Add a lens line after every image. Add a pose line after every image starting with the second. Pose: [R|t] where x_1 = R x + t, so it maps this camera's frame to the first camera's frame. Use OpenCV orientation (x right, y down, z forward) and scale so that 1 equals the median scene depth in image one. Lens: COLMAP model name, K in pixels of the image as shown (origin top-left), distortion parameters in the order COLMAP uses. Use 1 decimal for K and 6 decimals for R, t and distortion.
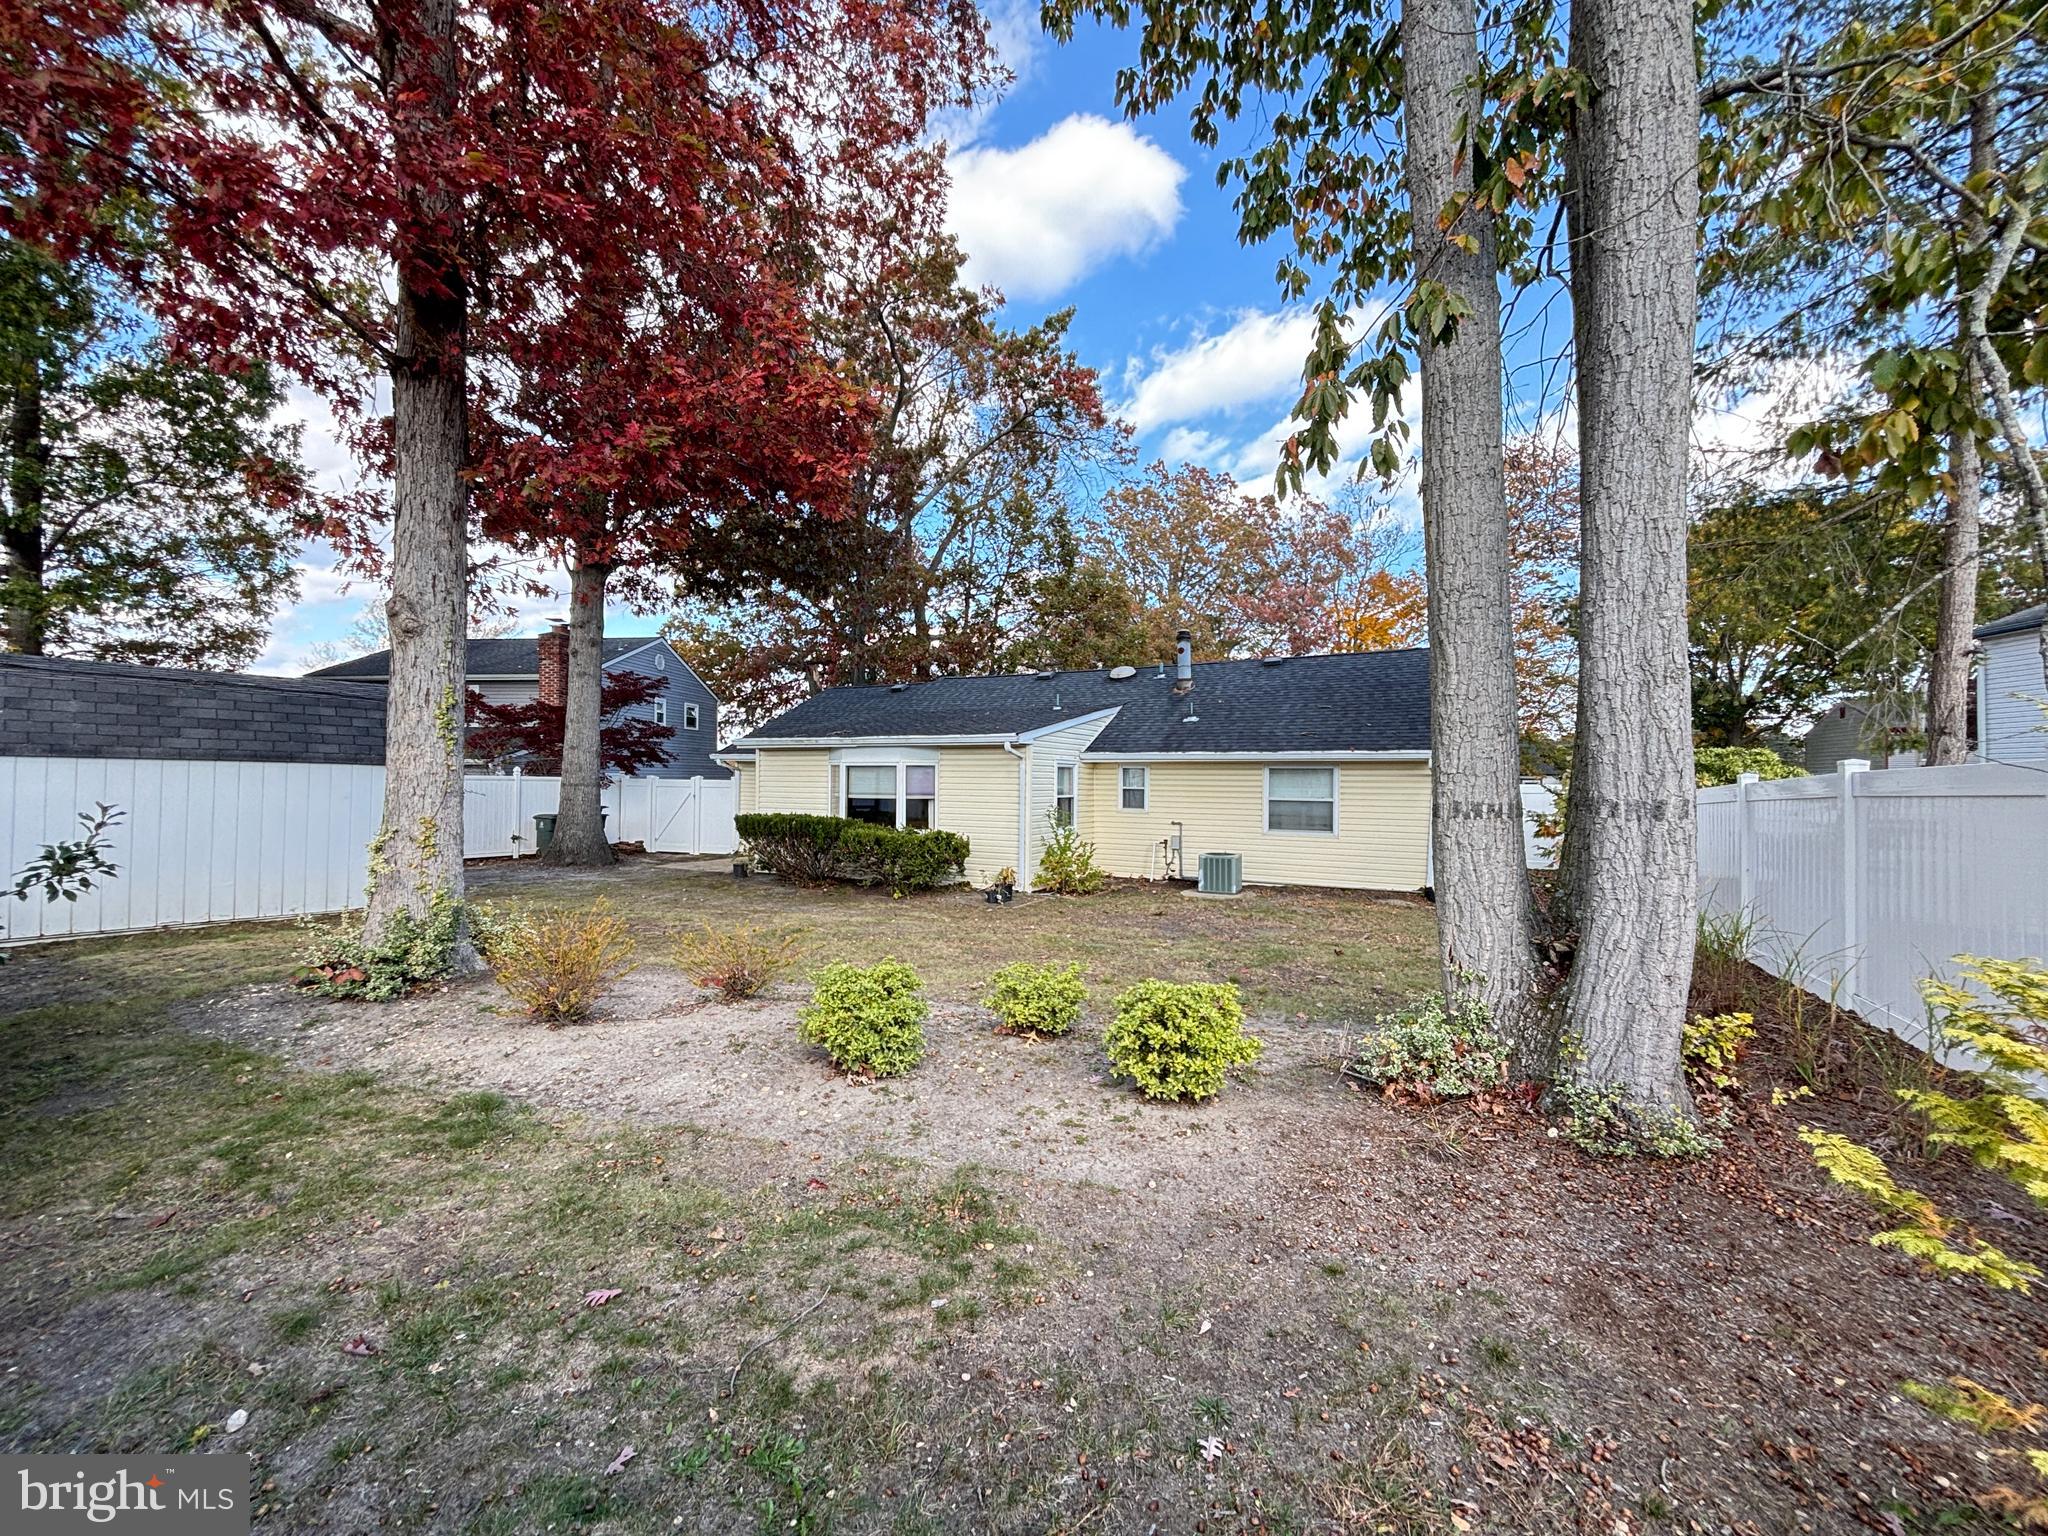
lens RADIAL K [[817.2, 0, 1024.0], [0, 817.2, 768.0], [0, 0, 1]] dist [-0.000011, -0.000018]
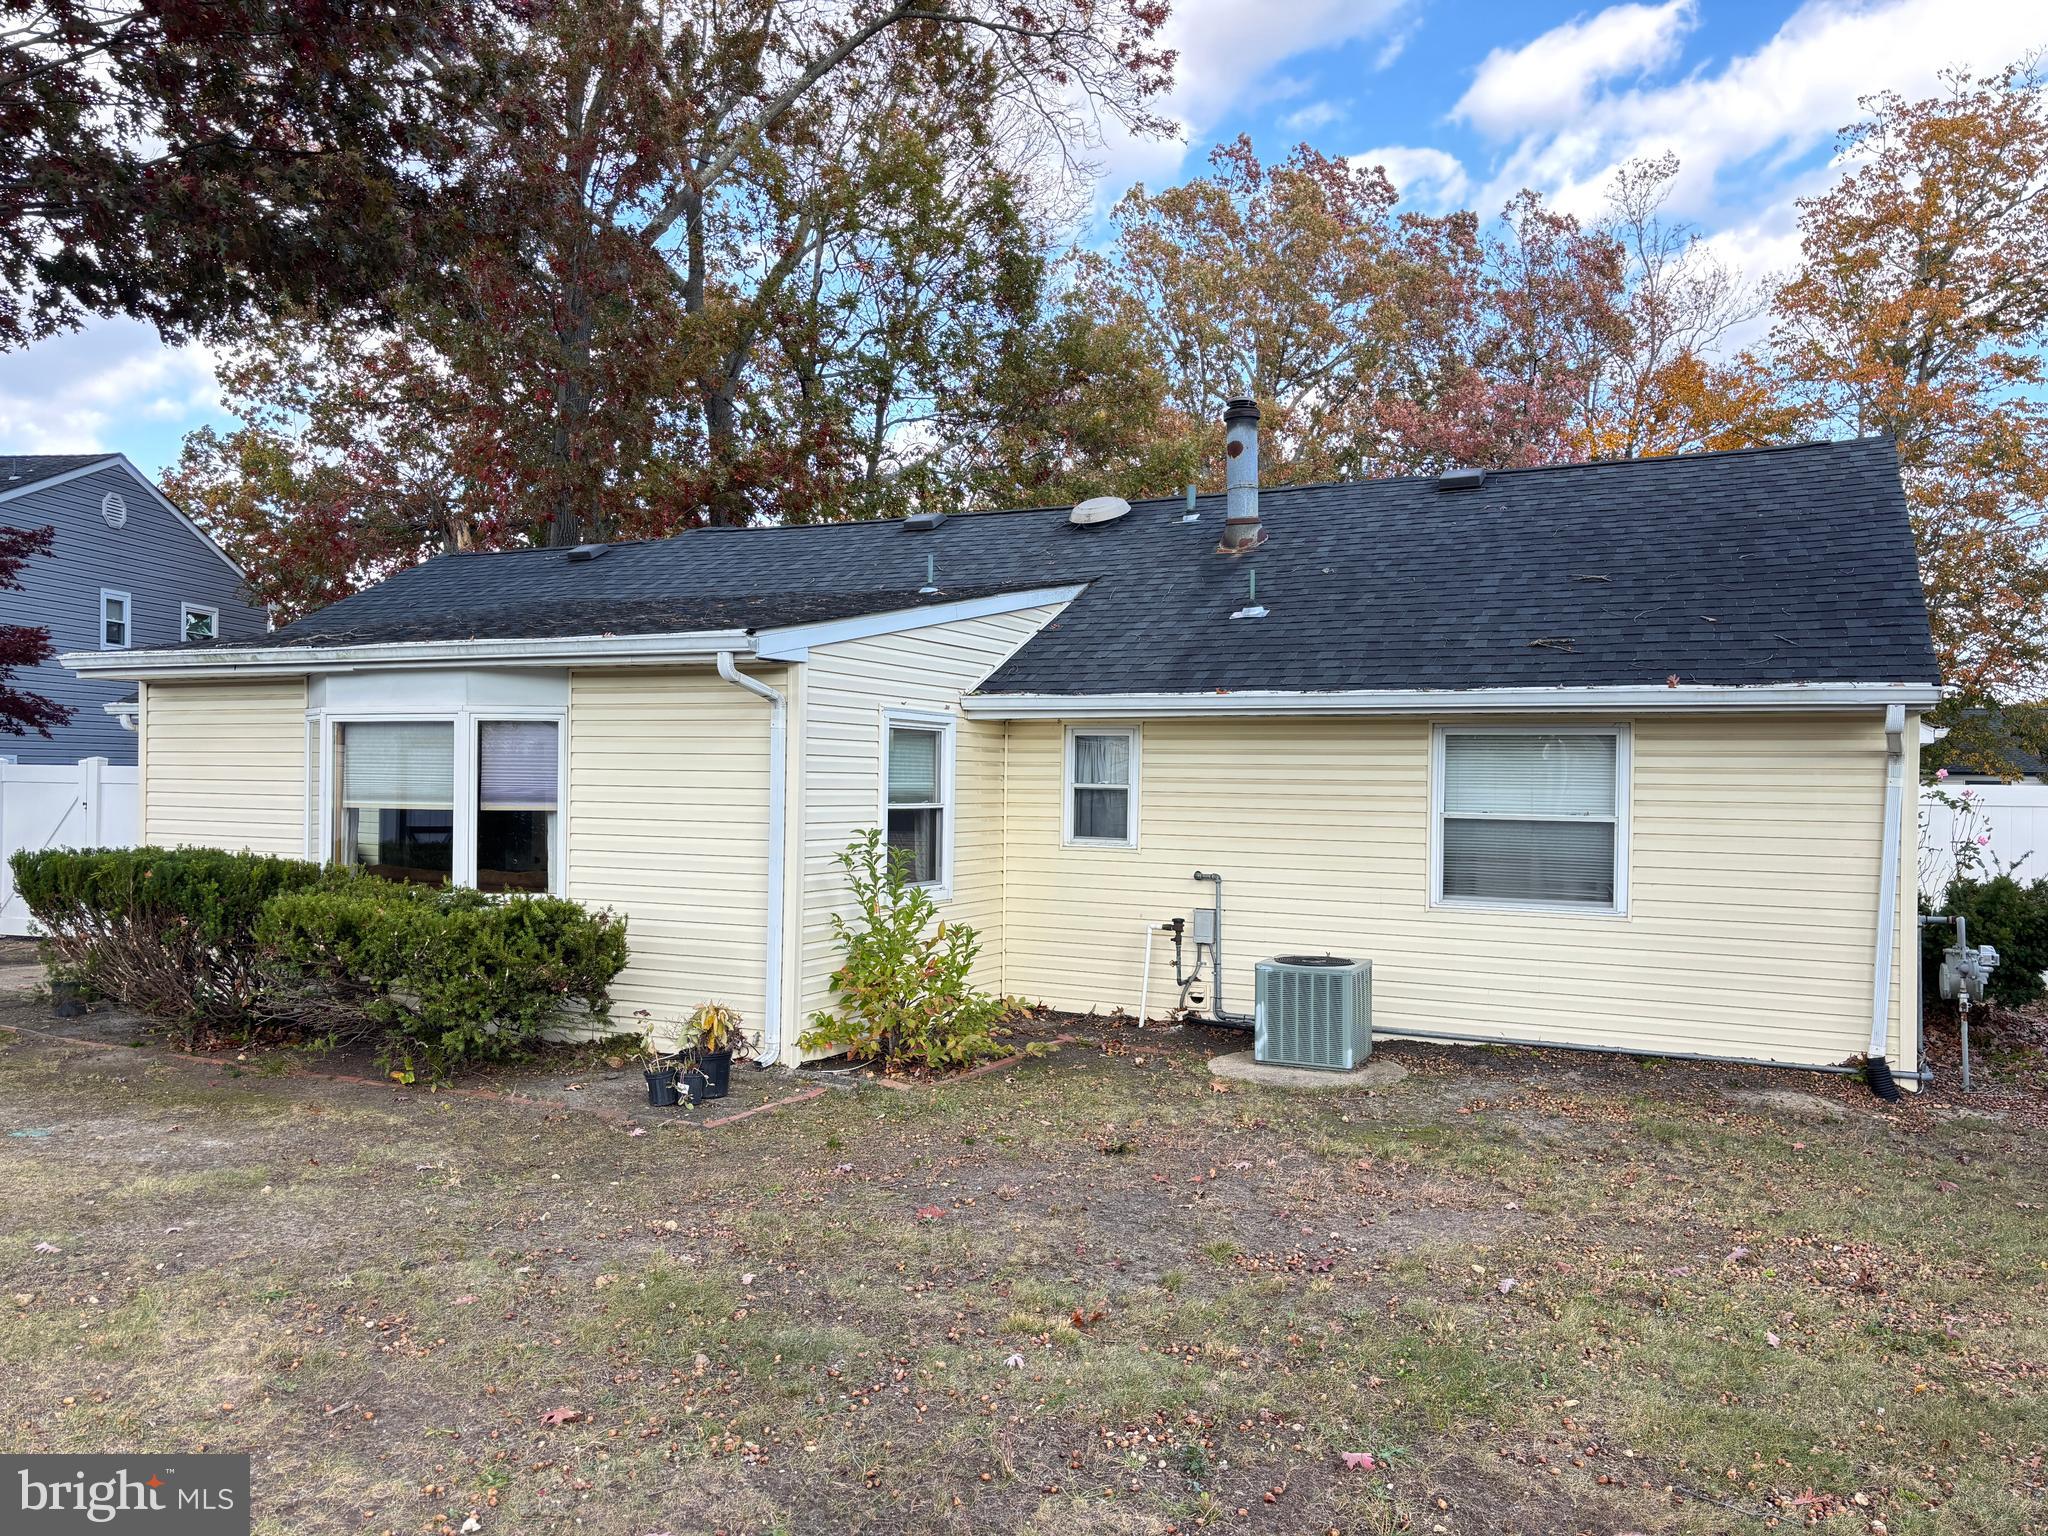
lens RADIAL K [[1534.3, 0, 1024.0], [0, 1534.3, 768.0], [0, 0, 1]] dist [0.011664, 0.059075]
pose [[0.999820, 0.004671, 0.018409, 0.088715], [-0.004780, 0.999971, 0.005871, 0.012430], [-0.018381, -0.005958, 0.999813, 0.280516]]
